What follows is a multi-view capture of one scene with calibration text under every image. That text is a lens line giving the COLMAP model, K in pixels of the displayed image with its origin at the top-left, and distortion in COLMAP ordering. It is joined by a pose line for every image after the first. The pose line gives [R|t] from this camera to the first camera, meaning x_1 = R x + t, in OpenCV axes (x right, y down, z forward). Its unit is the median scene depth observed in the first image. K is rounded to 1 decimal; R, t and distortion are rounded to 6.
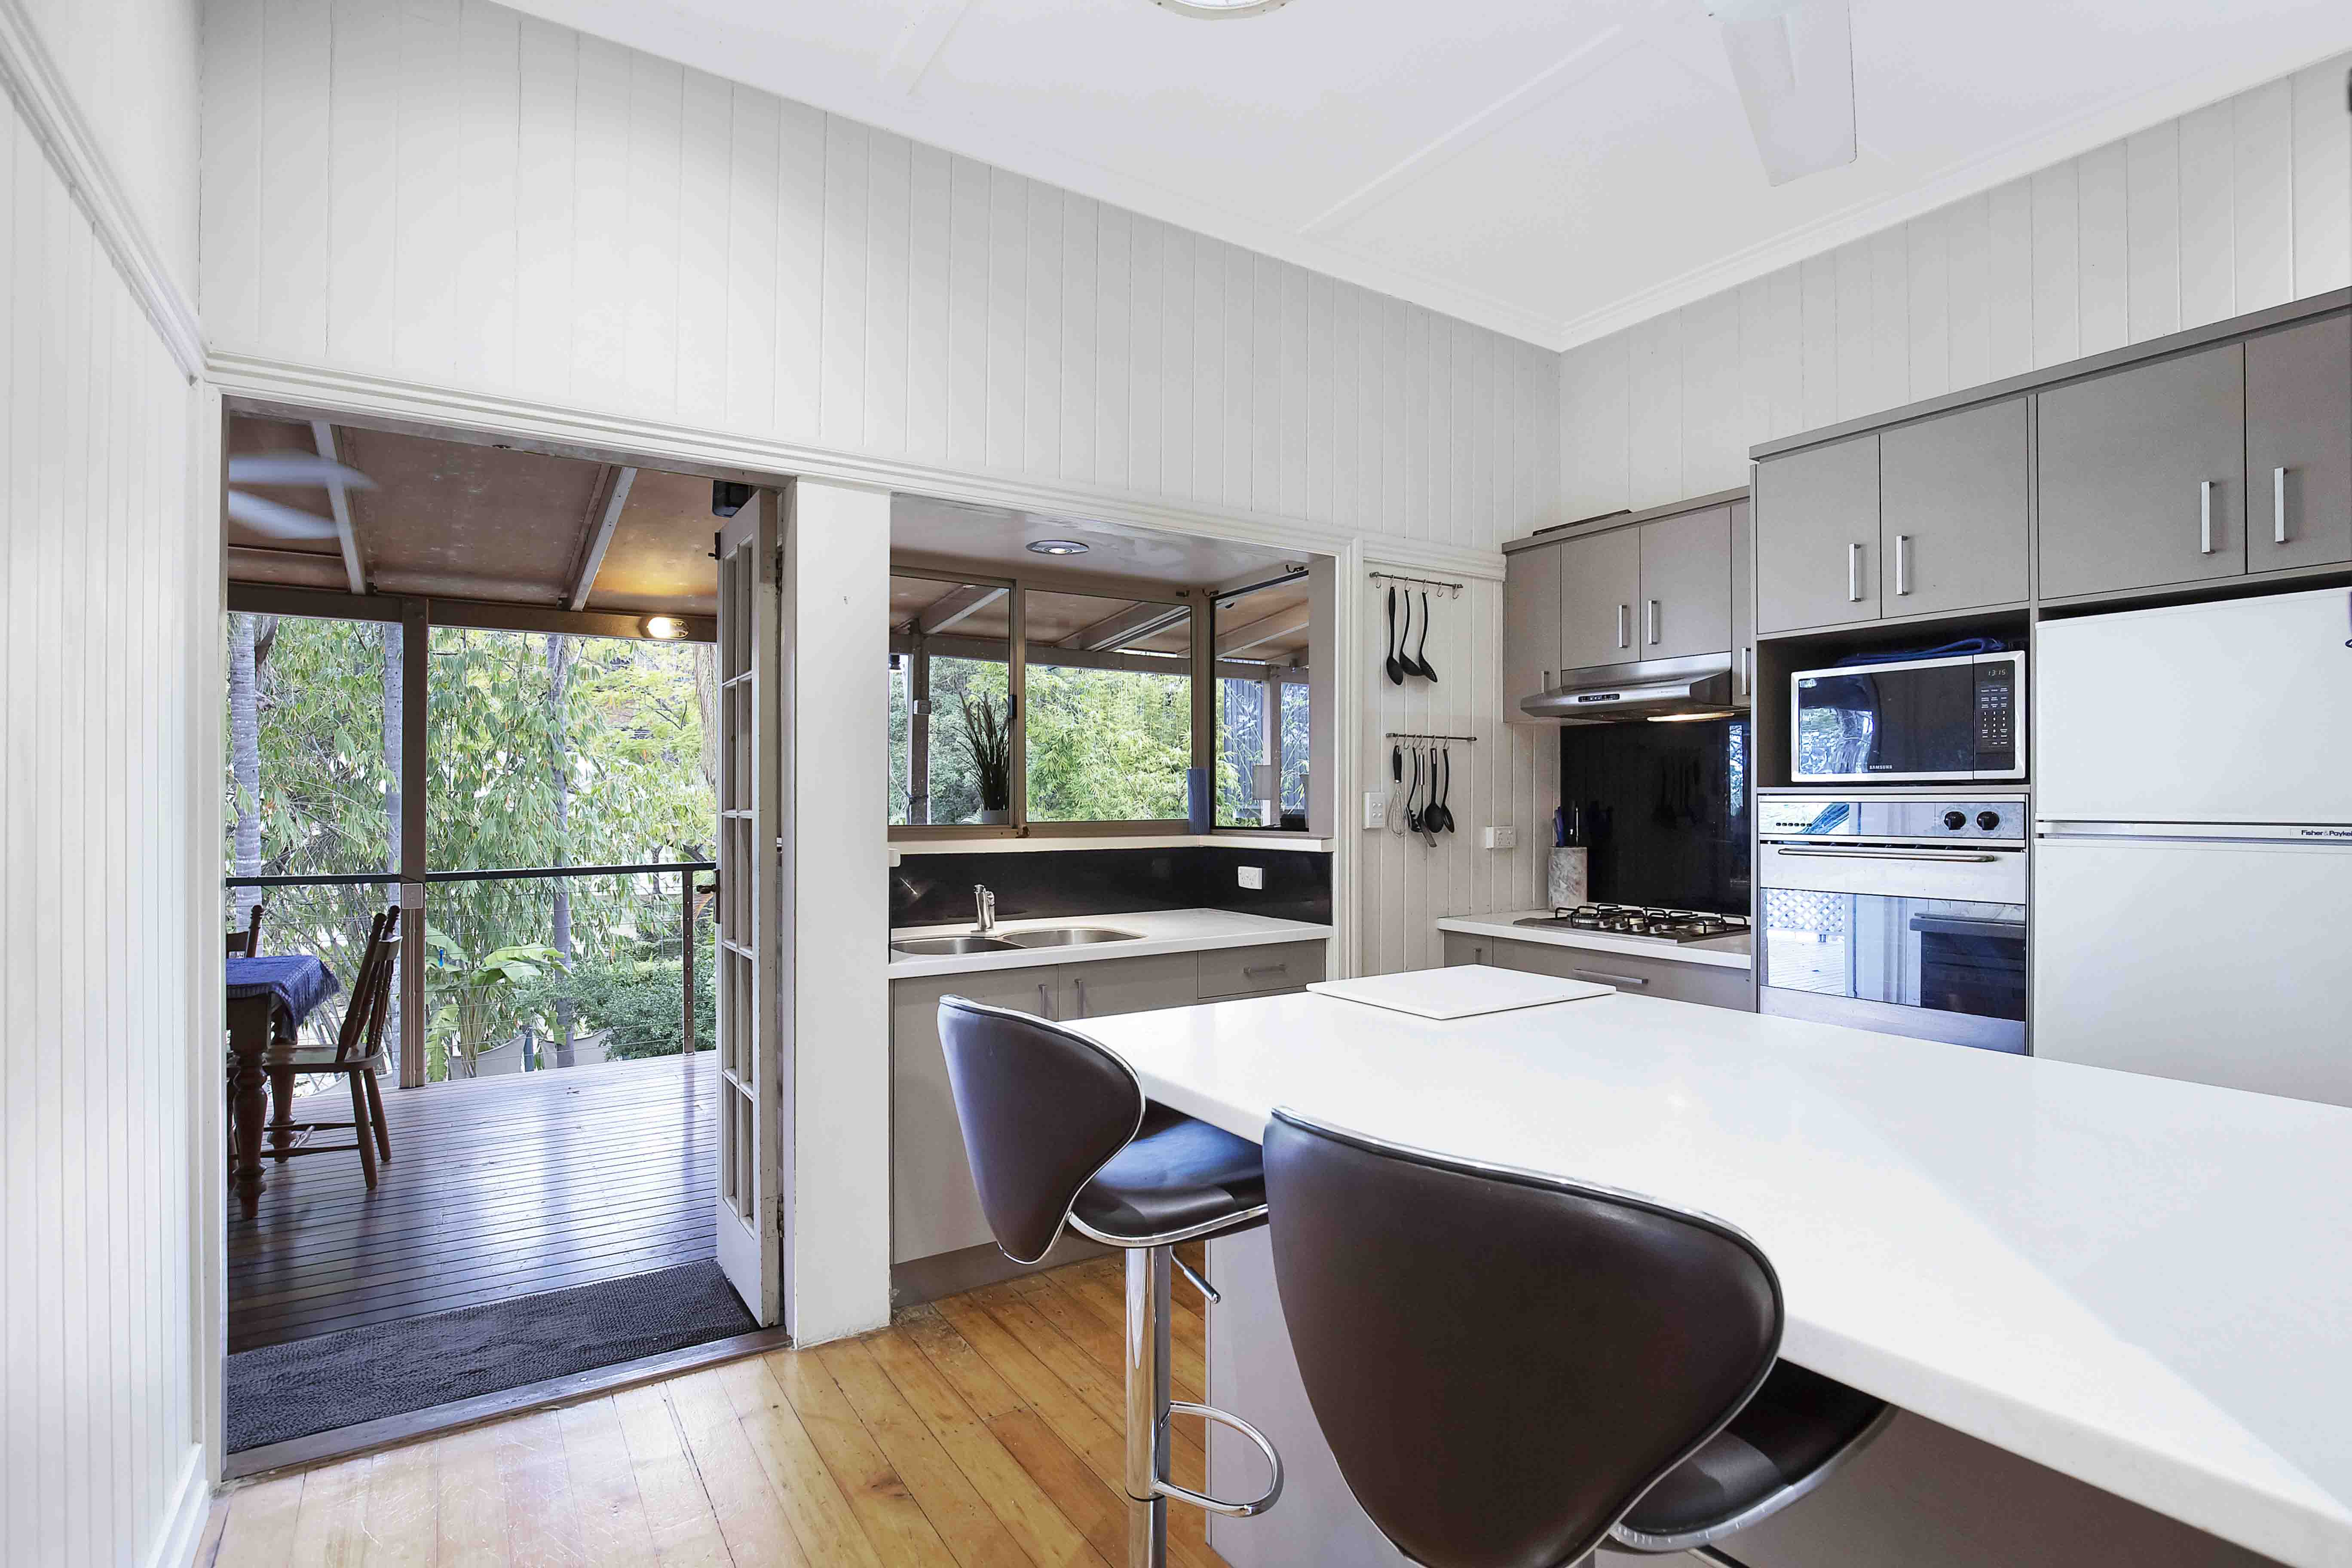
lens RADIAL K [[1148.8, 0, 1176.0], [0, 1148.8, 784.0], [0, 0, 1]] dist [0.000113, 0.000065]
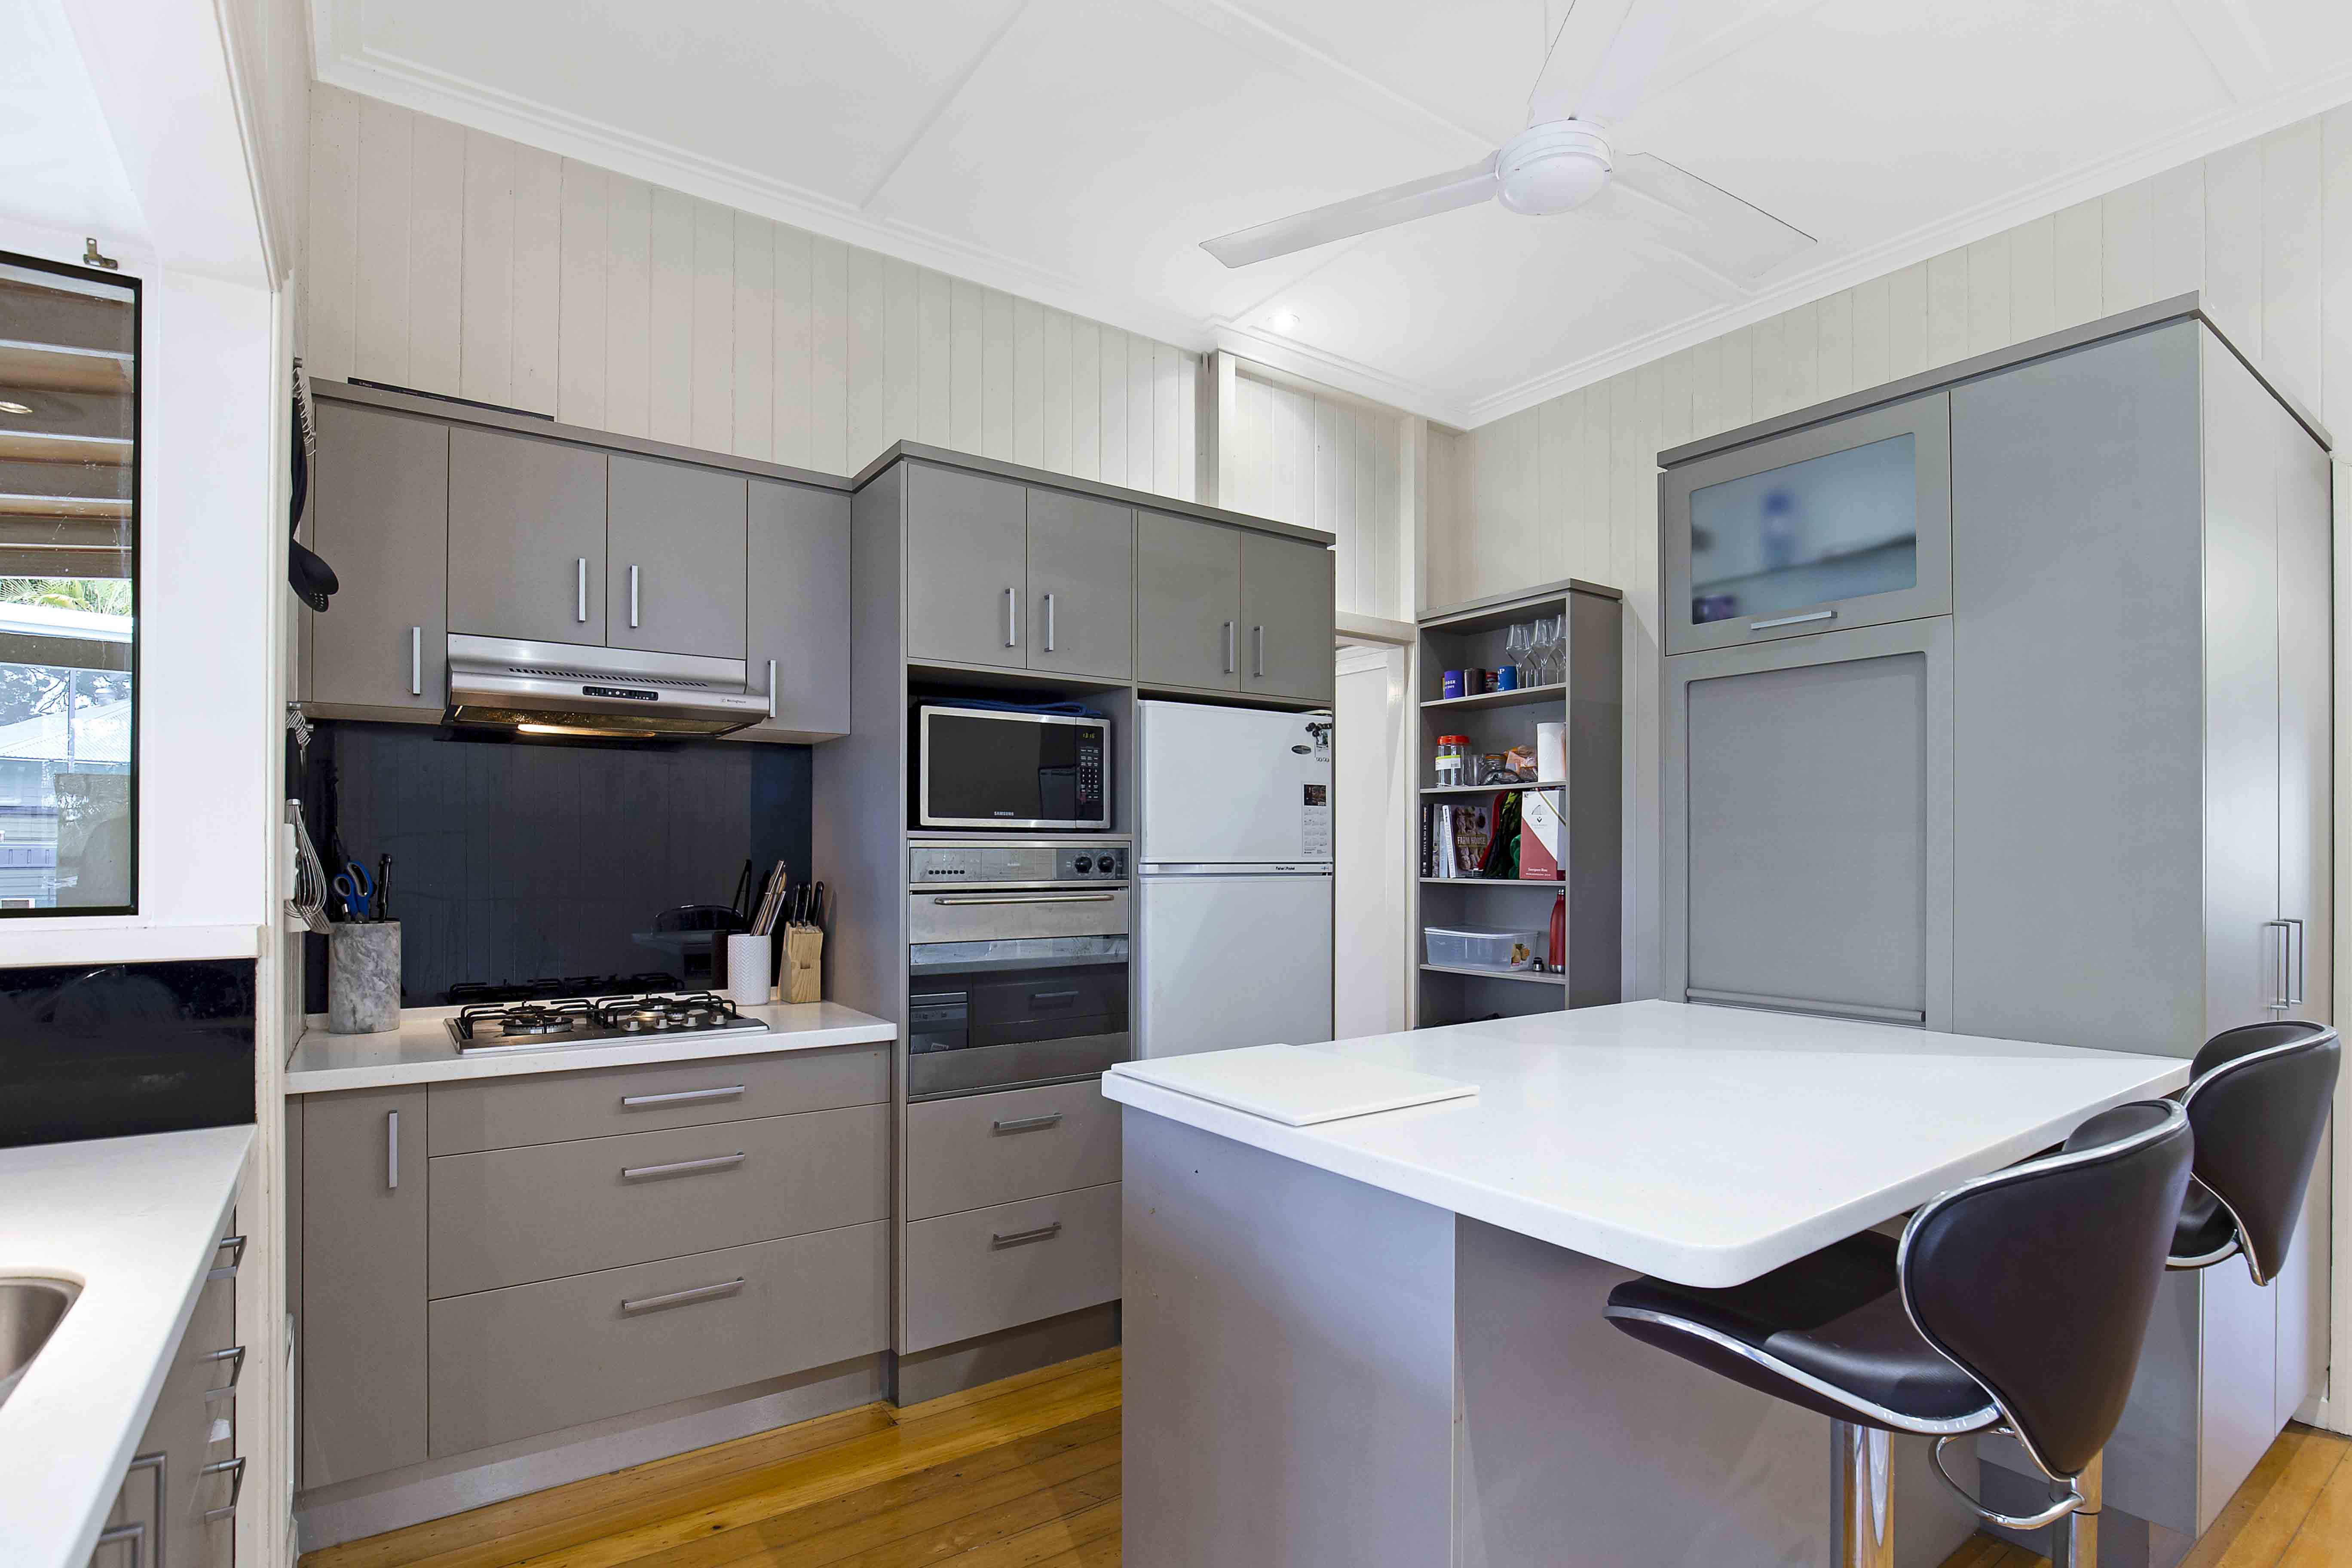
lens RADIAL K [[1136.9, 0, 1172.5], [0, 1136.9, 843.7], [0, 0, 1]] dist [0.001637, 0.000127]
pose [[-0.033673, 0.008266, 0.999399, -0.424841], [-0.015999, 0.999833, -0.008809, 0.019727], [-0.999305, -0.016286, -0.033535, 0.957408]]
